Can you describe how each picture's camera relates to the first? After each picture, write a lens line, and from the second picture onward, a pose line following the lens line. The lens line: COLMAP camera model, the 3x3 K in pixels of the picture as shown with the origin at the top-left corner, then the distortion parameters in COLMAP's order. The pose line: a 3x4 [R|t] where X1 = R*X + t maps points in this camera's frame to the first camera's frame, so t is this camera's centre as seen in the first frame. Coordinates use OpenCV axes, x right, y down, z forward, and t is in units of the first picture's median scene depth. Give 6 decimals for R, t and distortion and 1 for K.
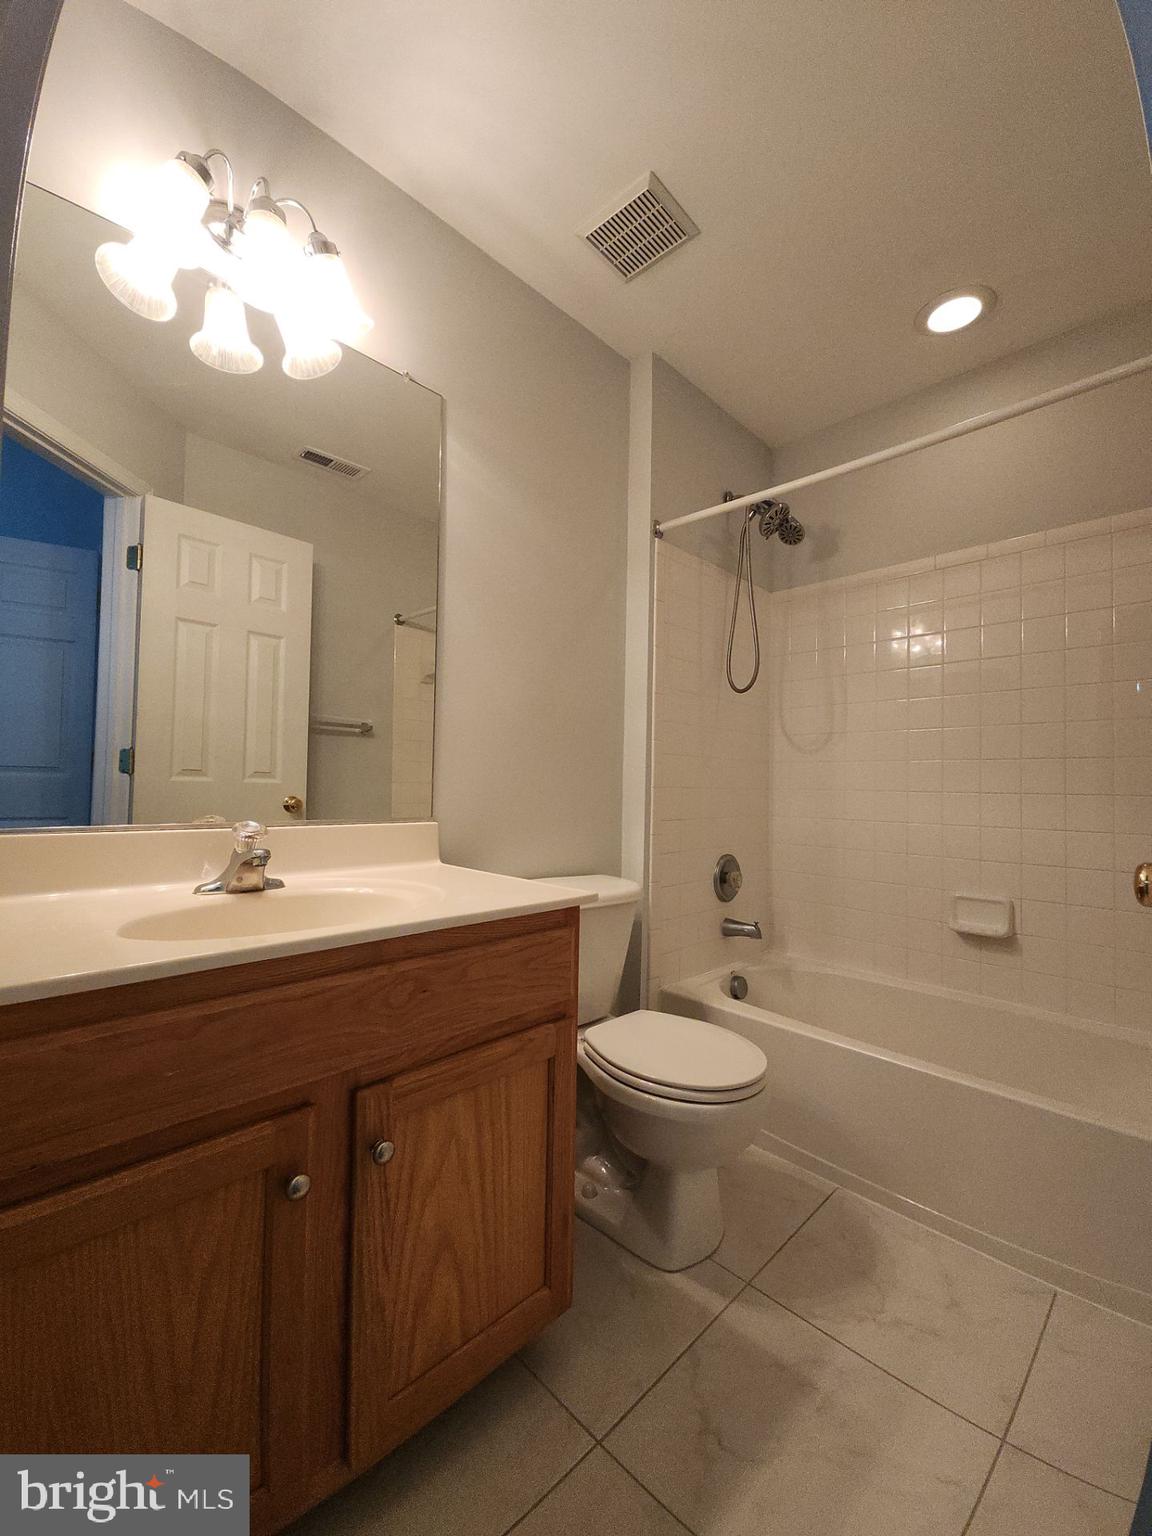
lens RADIAL K [[633.6, 0, 576.0], [0, 633.6, 768.0], [0, 0, 1]] dist [-0.000529, 0.000302]
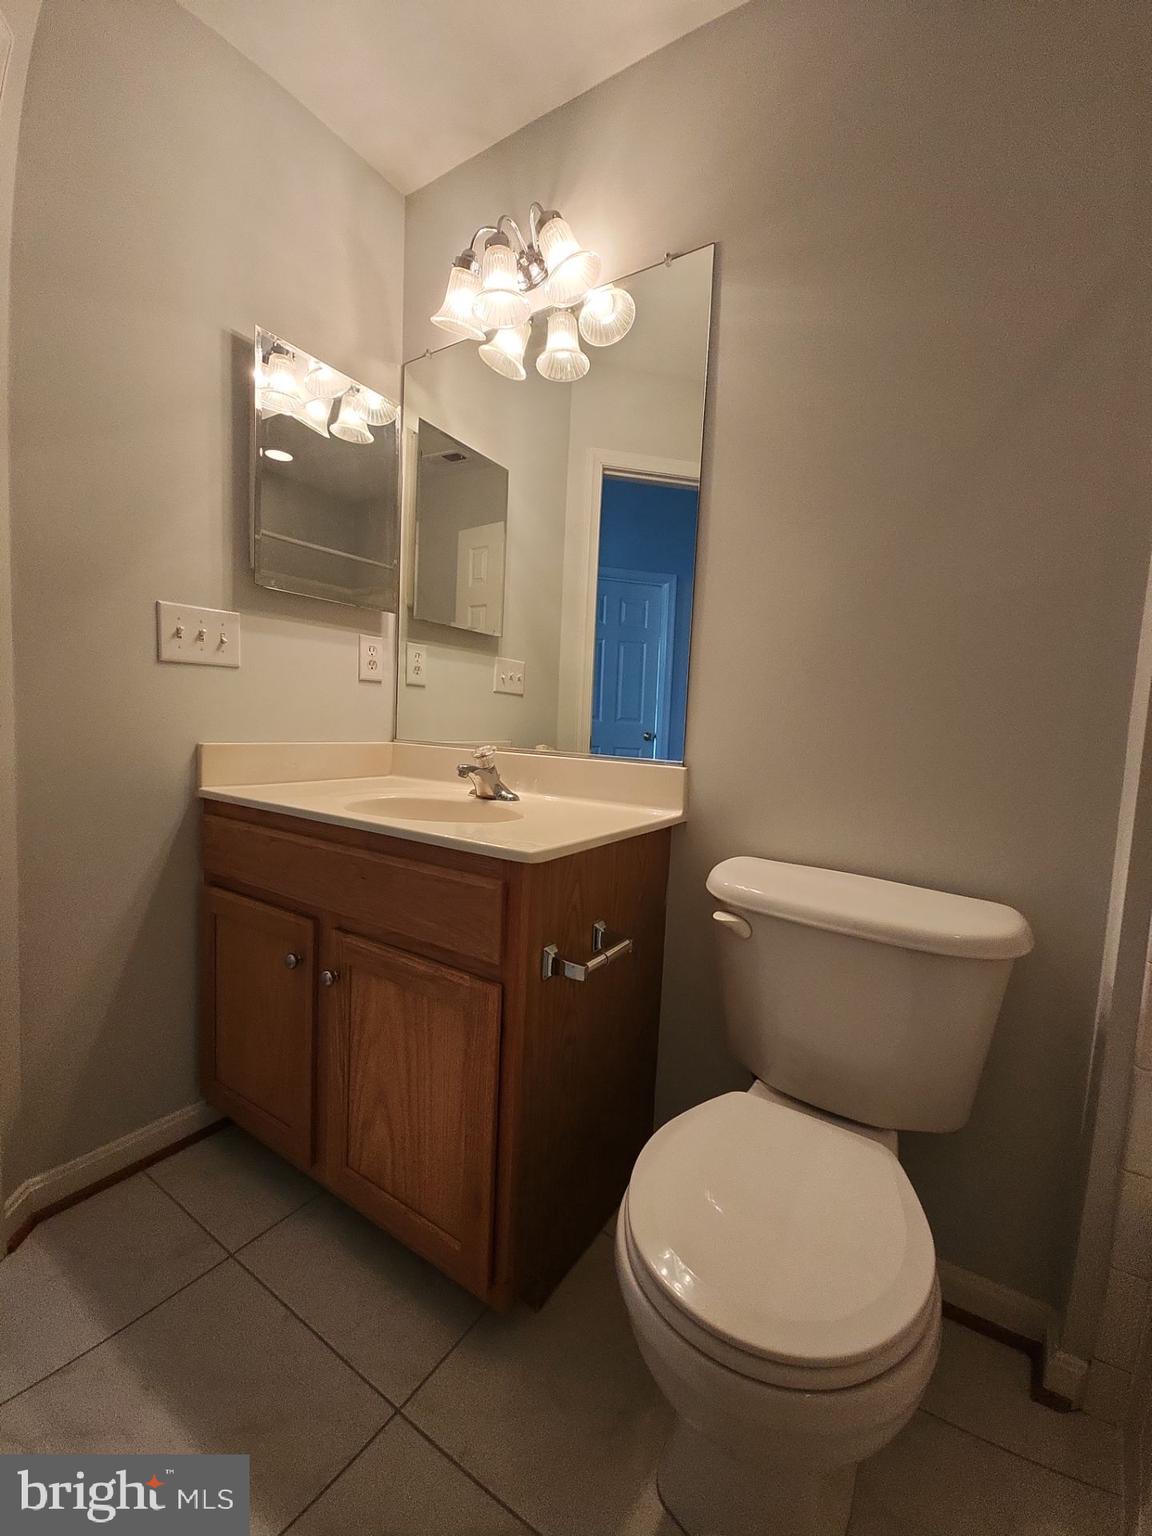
lens RADIAL K [[633.6, 0, 576.0], [0, 633.6, 768.0], [0, 0, 1]] dist [-0.000529, 0.000302]
pose [[0.181155, 0.053968, -0.981973, 0.946164], [-0.011432, 0.998541, 0.052770, 0.066669], [0.983388, 0.001667, 0.181508, 1.091862]]
